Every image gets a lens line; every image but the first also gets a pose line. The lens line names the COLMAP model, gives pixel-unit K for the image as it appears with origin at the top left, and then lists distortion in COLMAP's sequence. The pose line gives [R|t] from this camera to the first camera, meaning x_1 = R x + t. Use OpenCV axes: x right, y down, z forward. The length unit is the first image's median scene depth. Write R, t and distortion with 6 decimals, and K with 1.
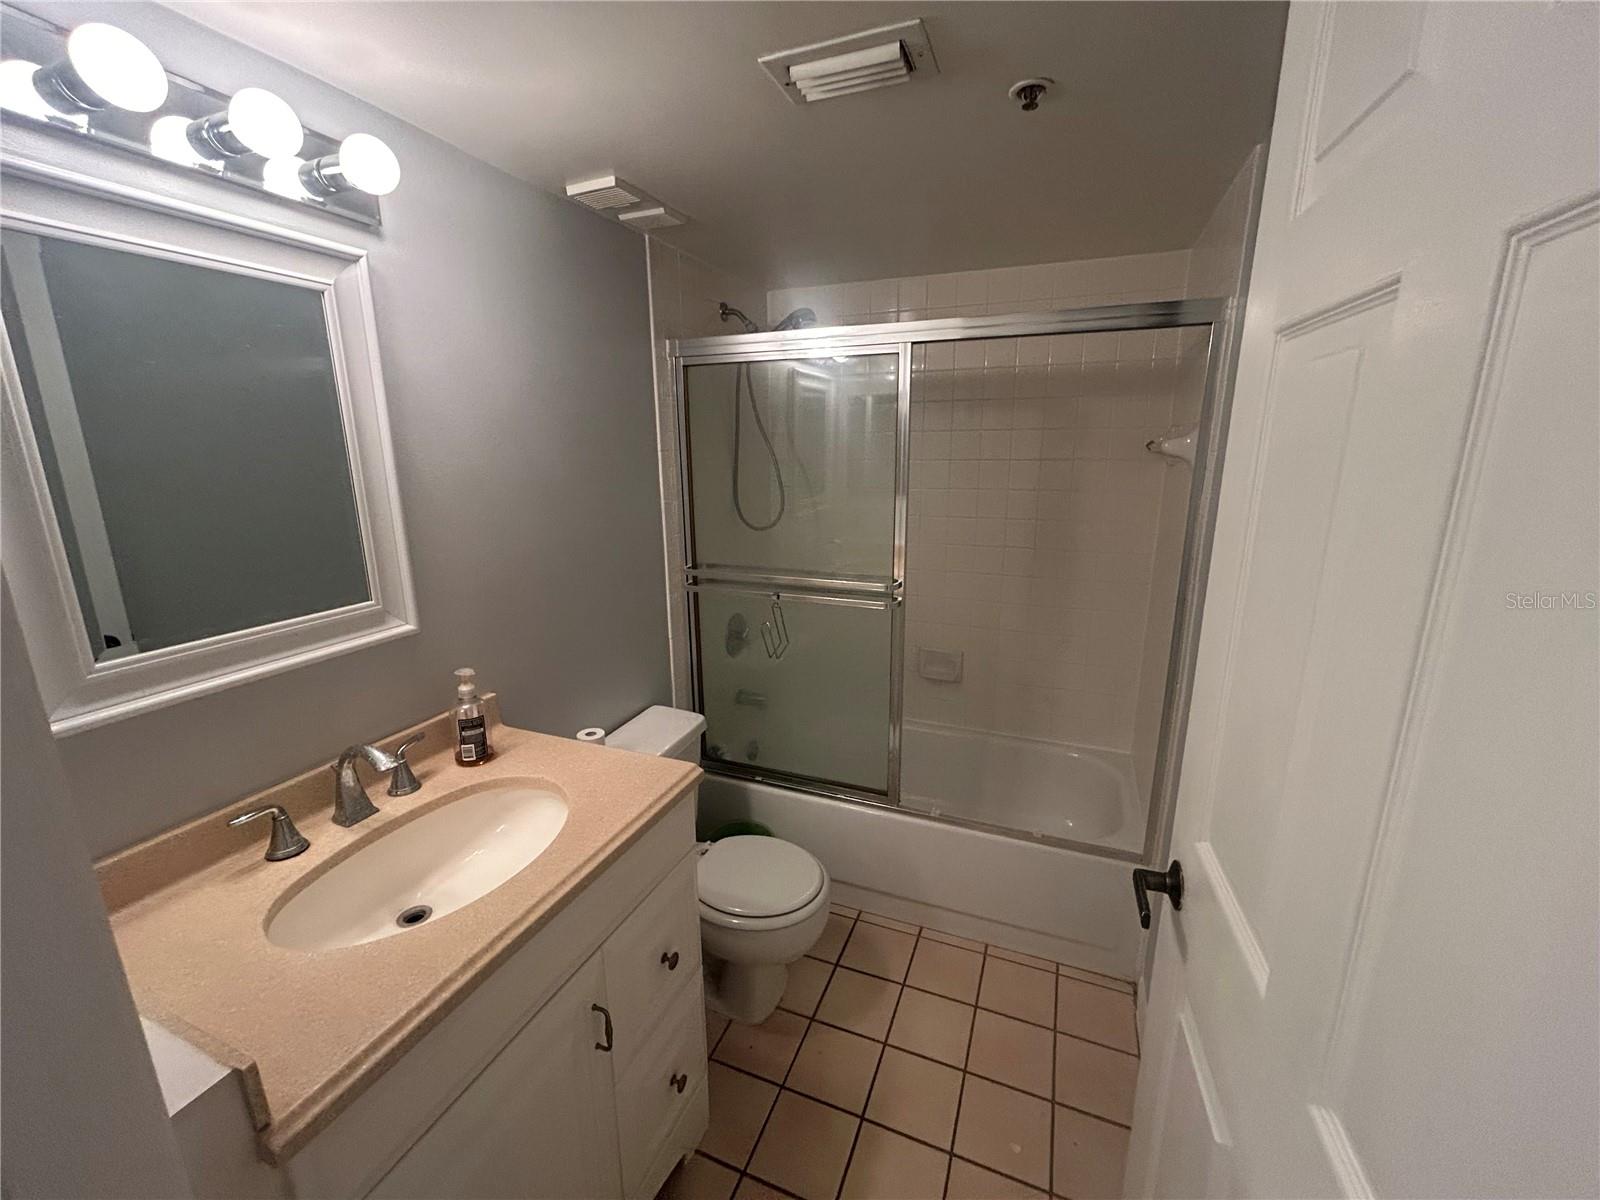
lens RADIAL K [[648.2, 0, 797.9], [0, 648.2, 599.6], [0, 0, 1]] dist [0.000175, -0.000327]
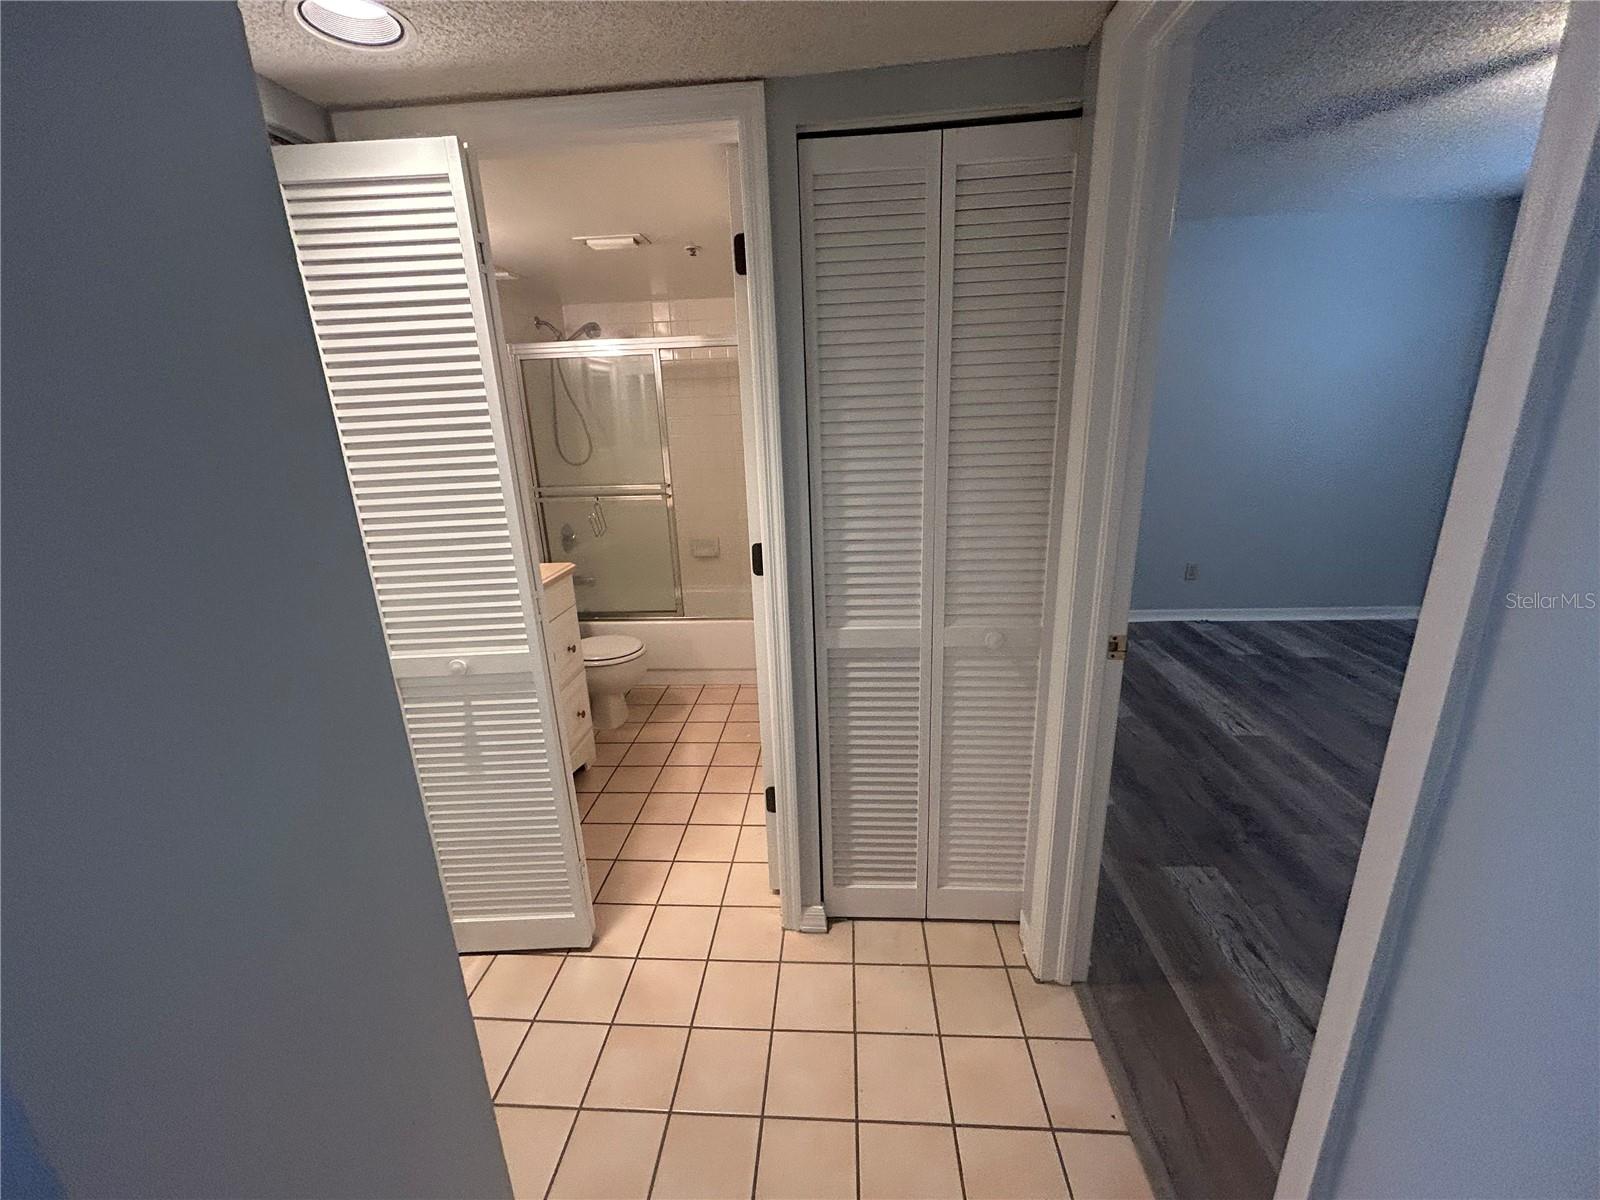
lens RADIAL K [[648.2, 0, 808.2], [0, 648.2, 597.1], [0, 0, 1]] dist [0.000175, -0.000327]
pose [[0.943852, -0.112091, 0.310770, -0.062467], [0.101530, 0.993575, 0.050010, 0.211871], [-0.314379, -0.015650, 0.949169, -0.738953]]
